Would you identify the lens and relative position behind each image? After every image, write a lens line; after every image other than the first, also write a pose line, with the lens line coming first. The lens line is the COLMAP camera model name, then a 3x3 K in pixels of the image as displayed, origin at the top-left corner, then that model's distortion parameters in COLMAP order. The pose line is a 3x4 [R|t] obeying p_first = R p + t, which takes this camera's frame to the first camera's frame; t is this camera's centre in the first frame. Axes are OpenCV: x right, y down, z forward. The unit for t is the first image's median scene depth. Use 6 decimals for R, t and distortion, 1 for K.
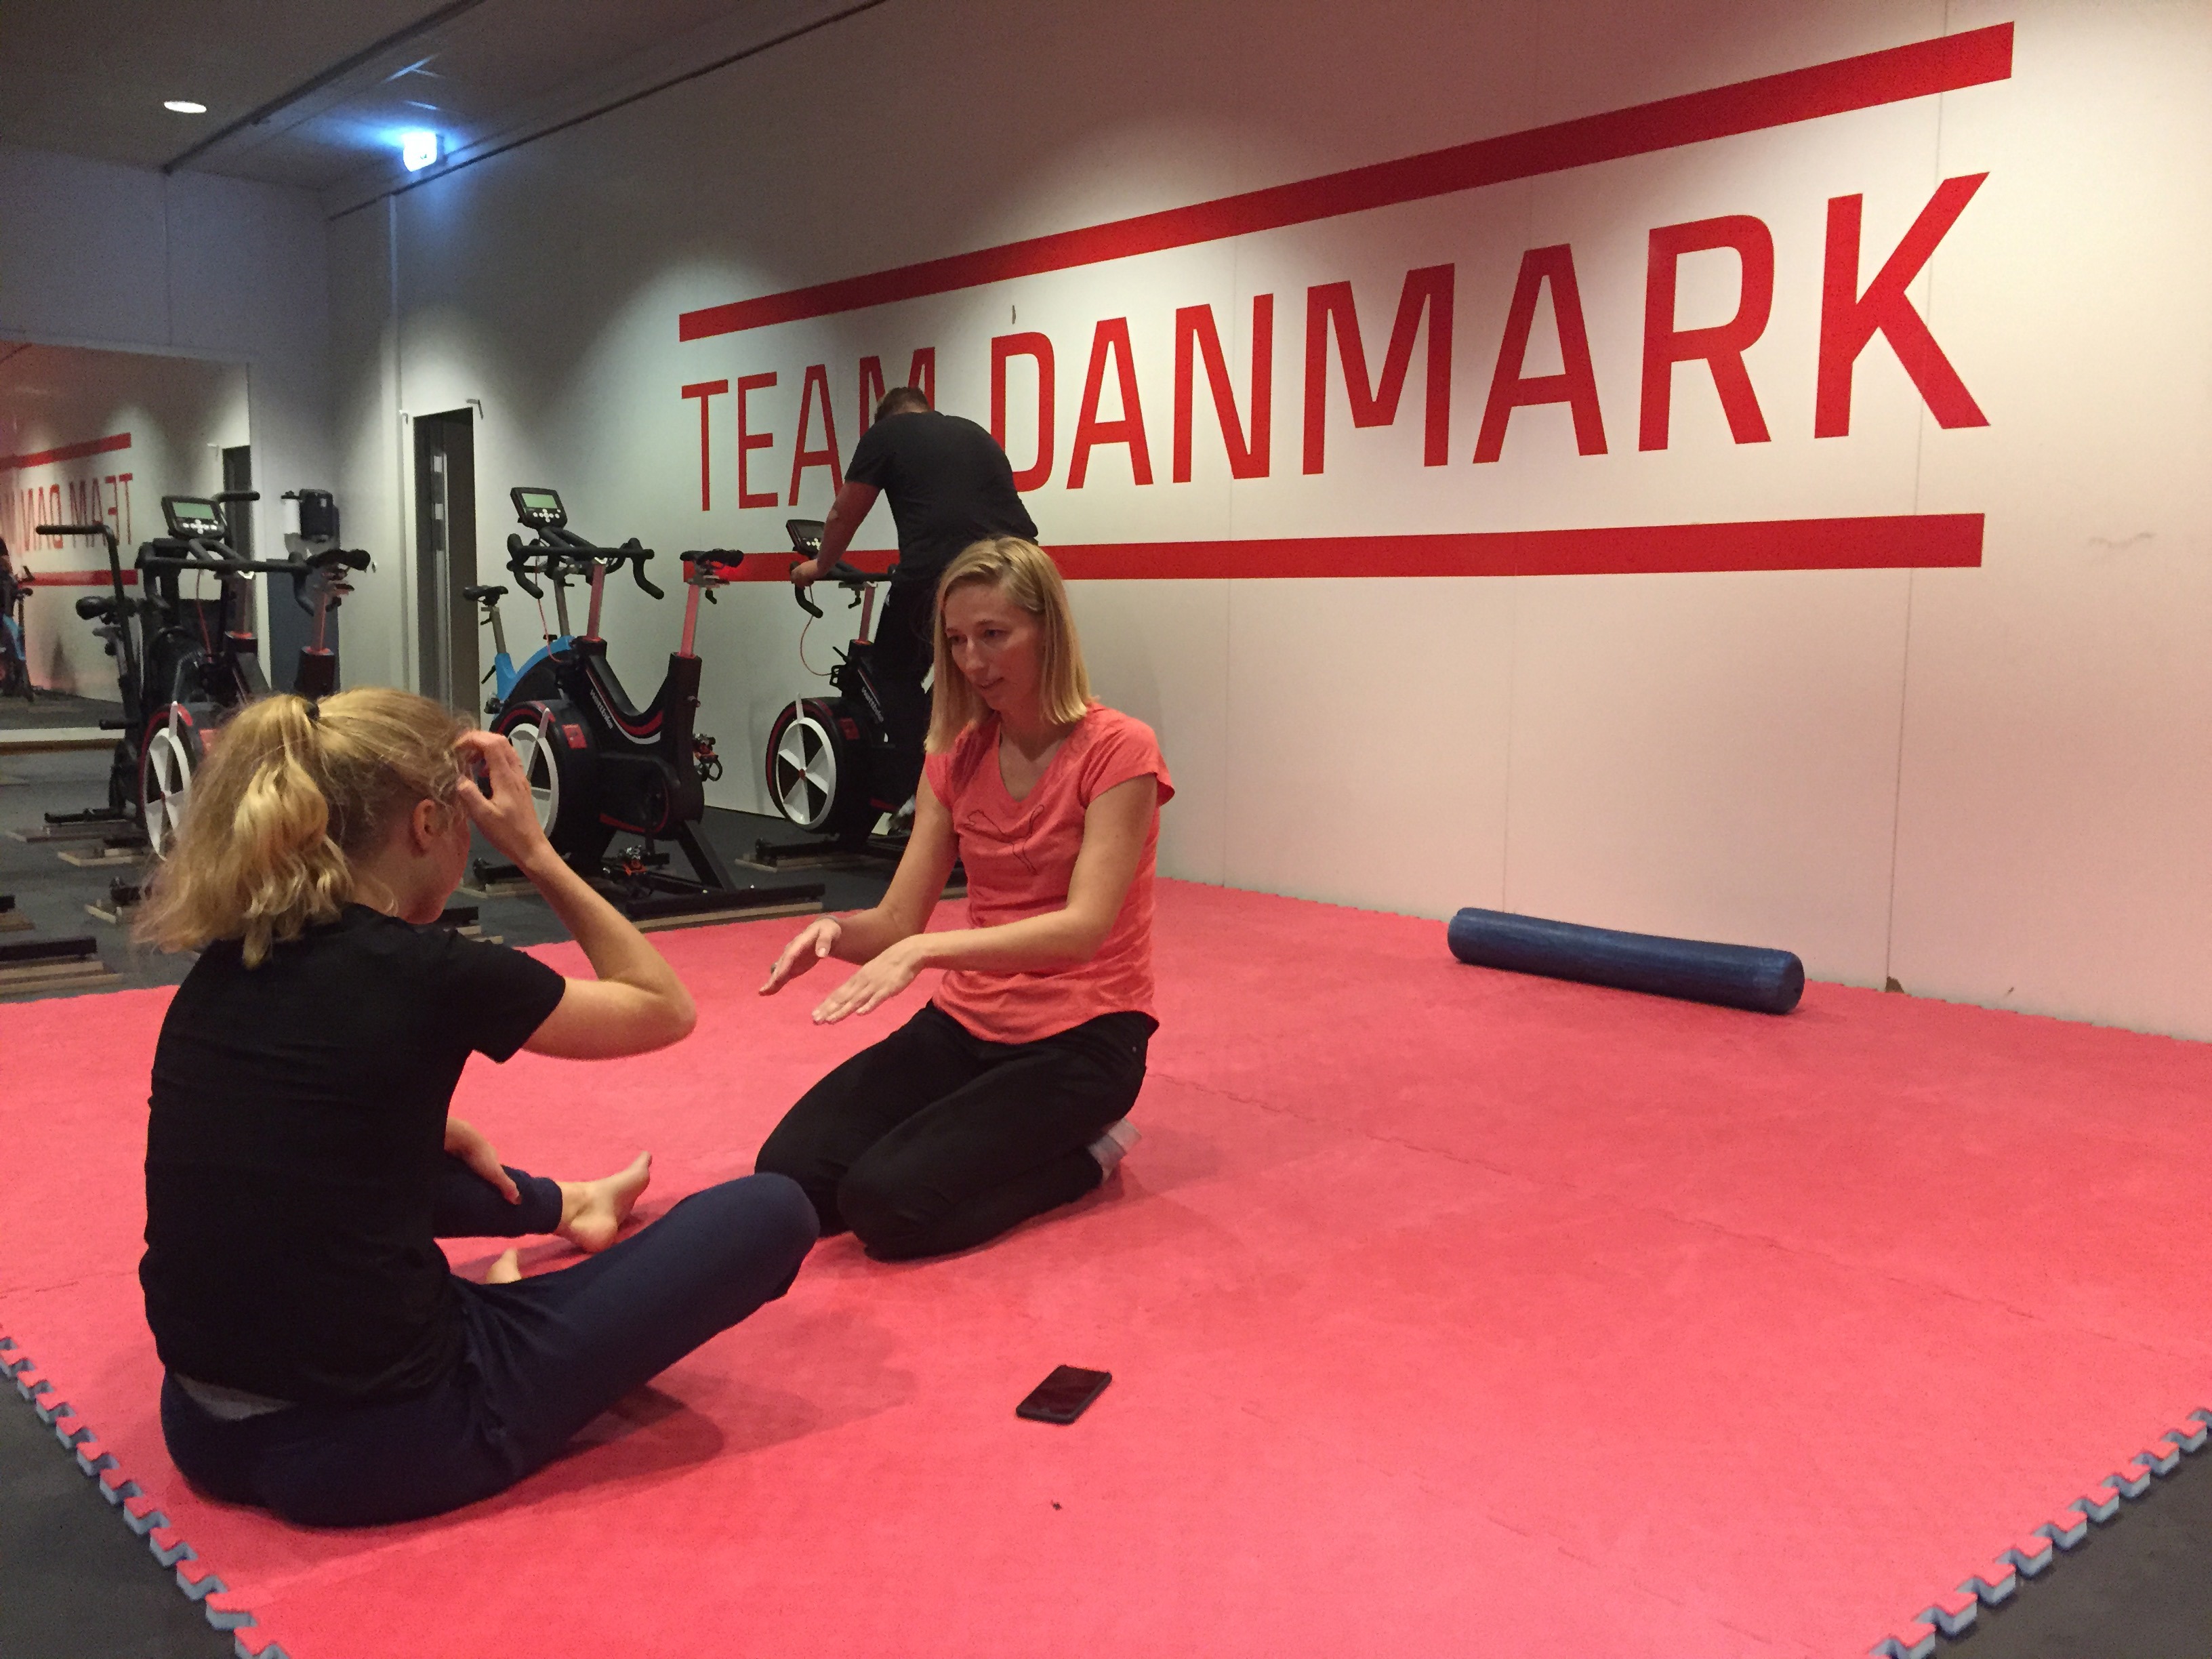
lens RADIAL K [[1870.9, 0, 1107.1], [0, 1870.9, 824.7], [0, 0, 1]] dist [0.042519, -0.044828]
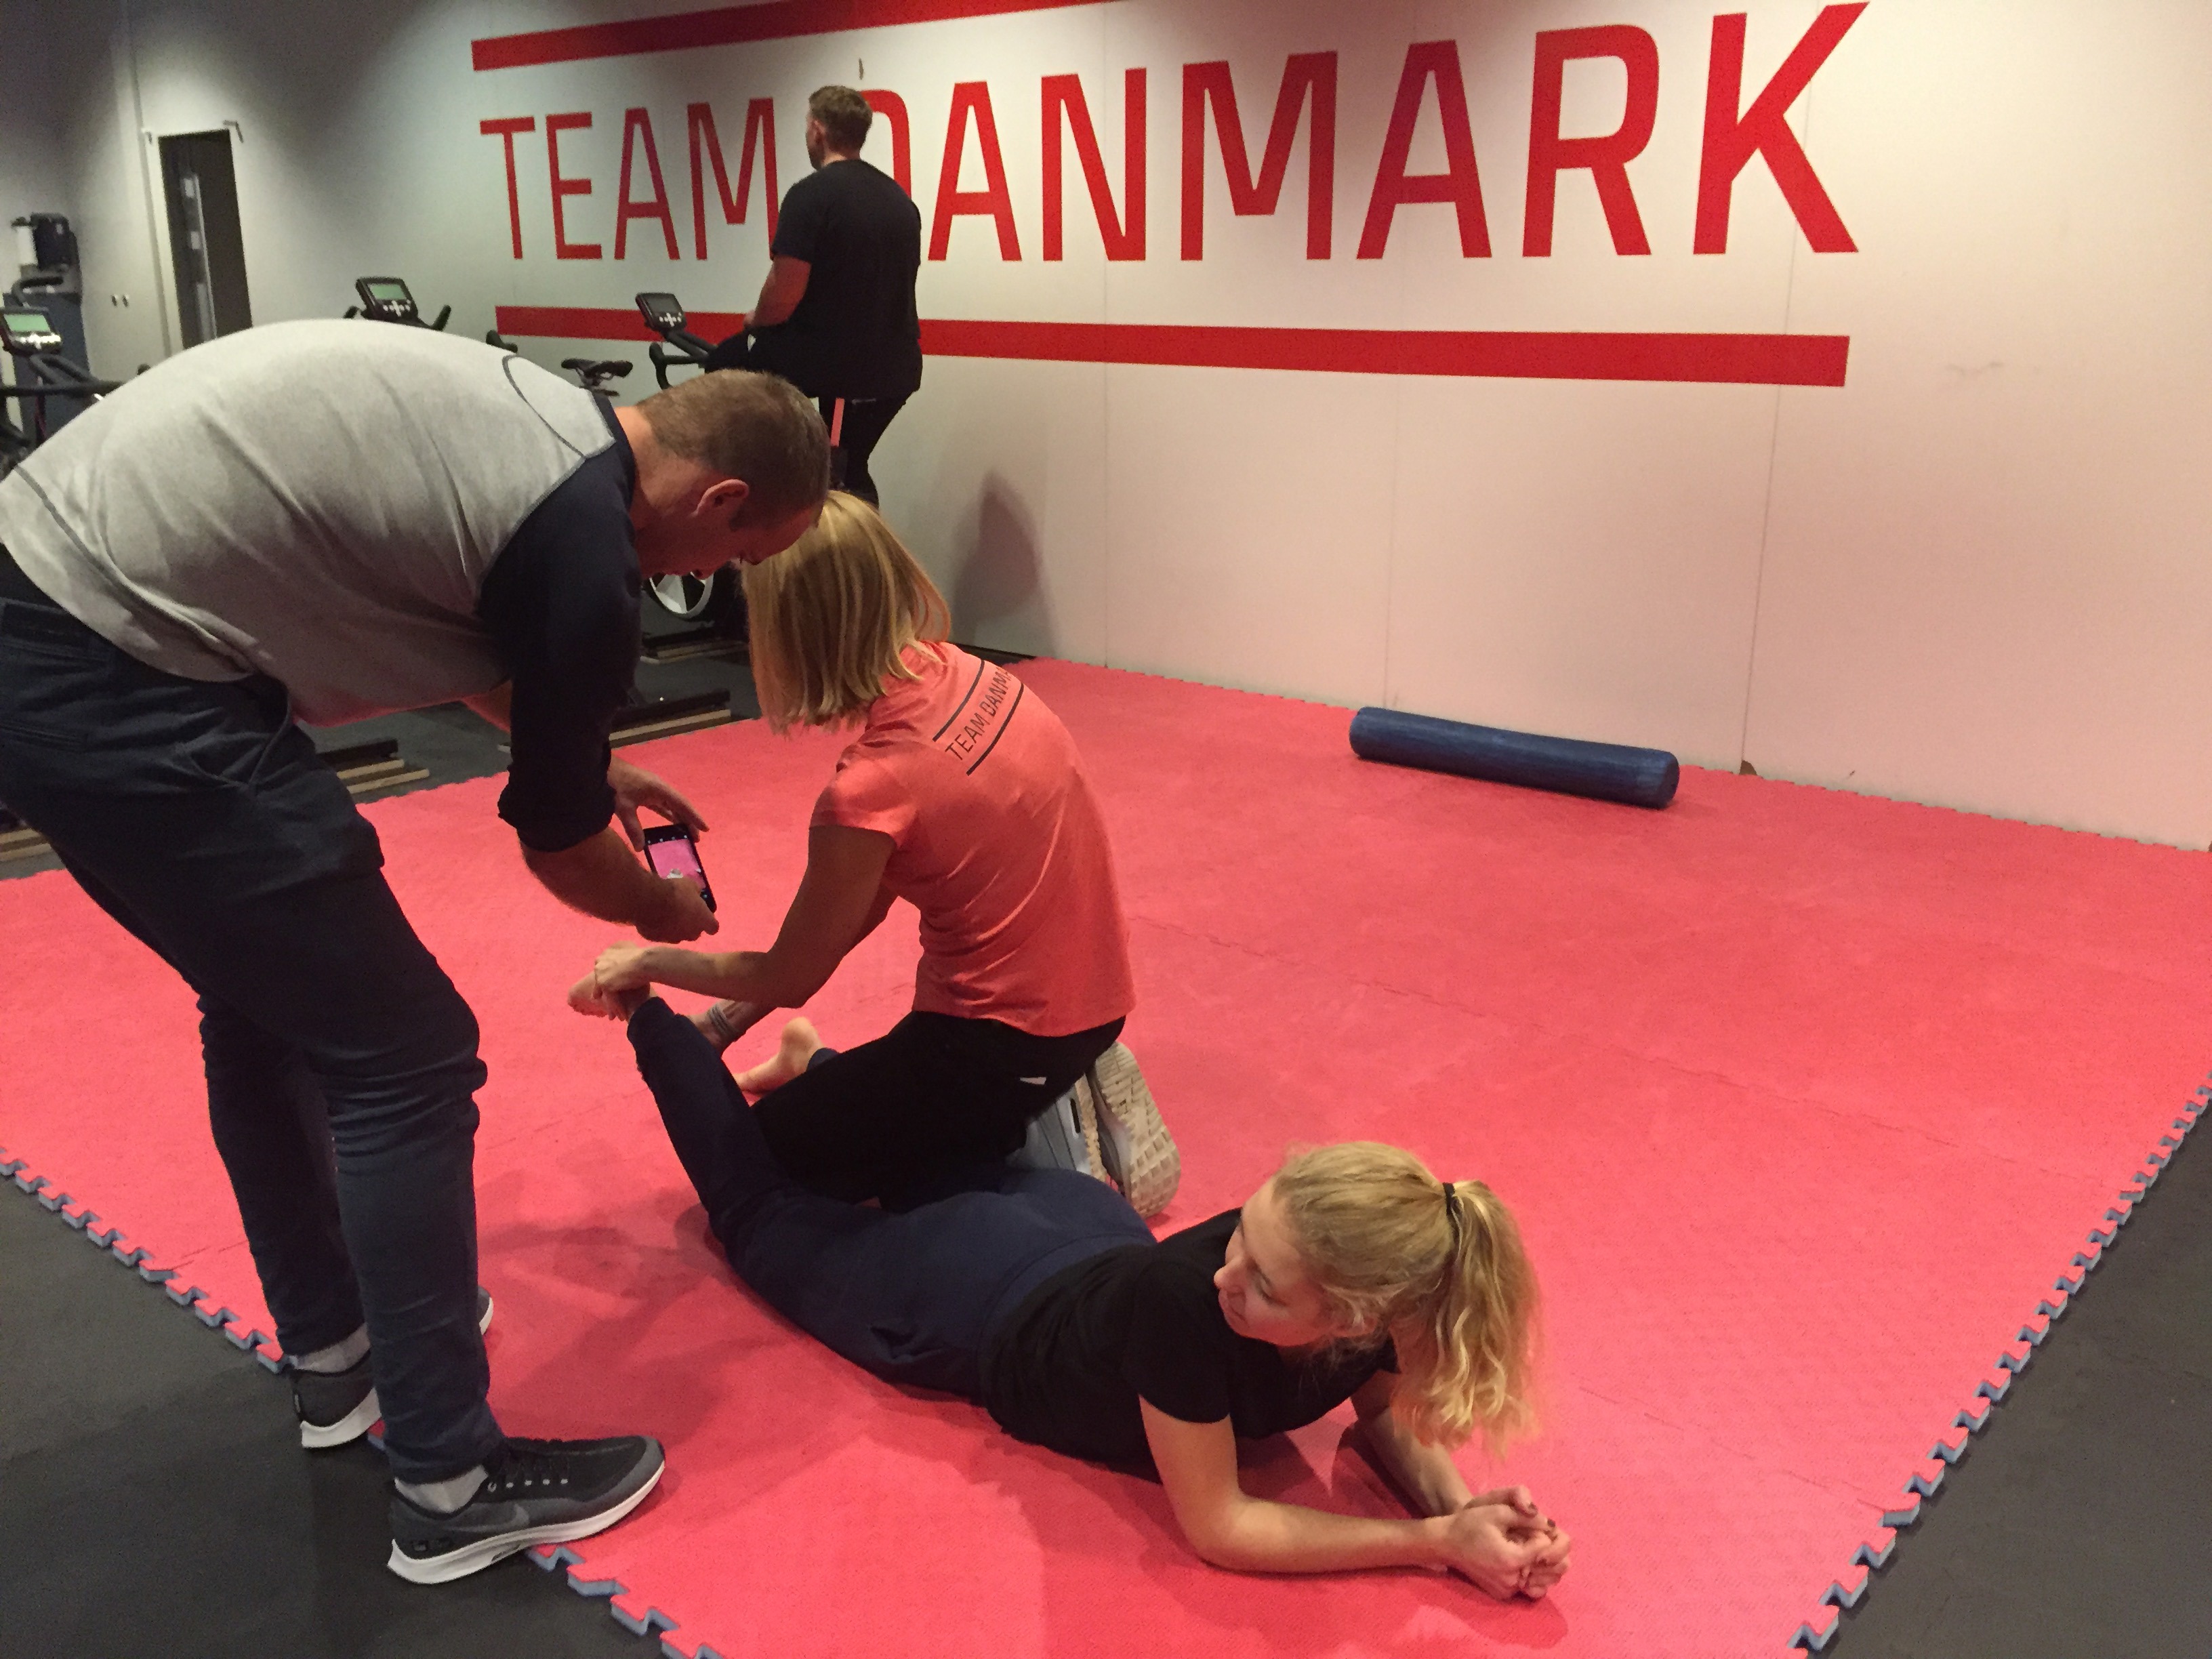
lens RADIAL K [[1870.9, 0, 1114.9], [0, 1870.9, 834.4], [0, 0, 1]] dist [0.042519, -0.044828]
pose [[0.991660, -0.048851, 0.119262, -0.073326], [0.027446, 0.984200, 0.174922, -0.067761], [-0.125922, -0.170190, 0.977333, -0.036167]]
